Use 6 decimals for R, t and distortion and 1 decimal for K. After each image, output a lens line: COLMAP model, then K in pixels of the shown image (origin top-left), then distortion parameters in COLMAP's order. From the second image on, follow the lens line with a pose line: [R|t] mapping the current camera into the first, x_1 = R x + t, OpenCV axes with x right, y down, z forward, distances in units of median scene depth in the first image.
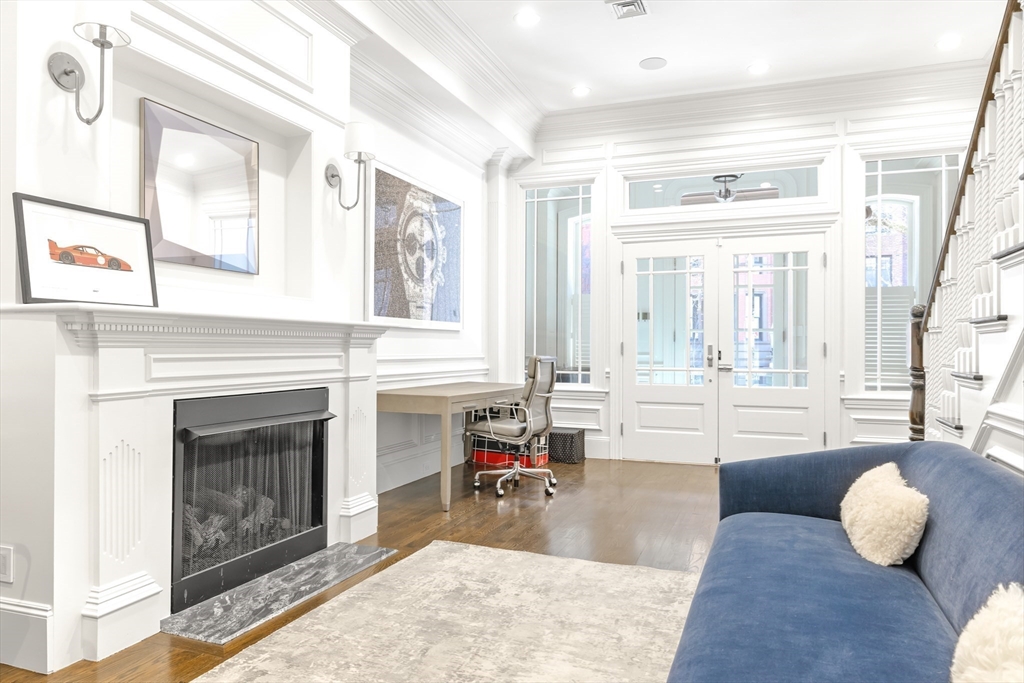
lens RADIAL K [[681.2, 0, 513.1], [0, 681.2, 343.3], [0, 0, 1]] dist [0.000527, 0.001153]
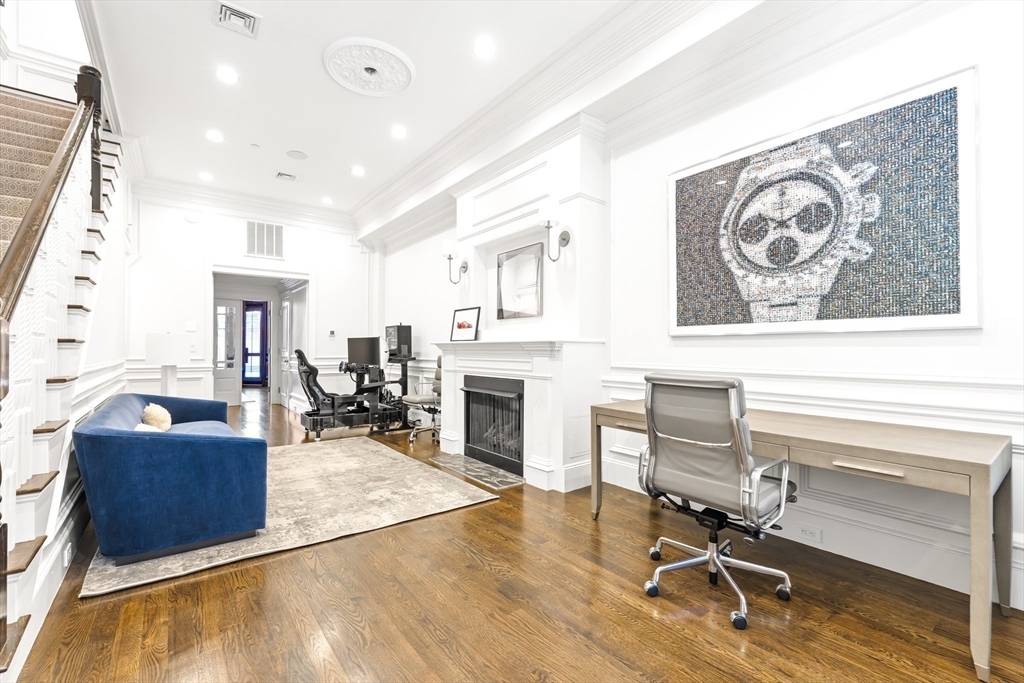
lens RADIAL K [[446.3, 0, 512.3], [0, 446.3, 345.3], [0, 0, 1]] dist [-0.000711, -0.000060]
pose [[-0.526892, -0.012457, -0.849841, 0.687120], [0.001892, 0.999873, -0.015829, -0.003213], [0.849930, -0.009948, -0.526801, 1.602642]]
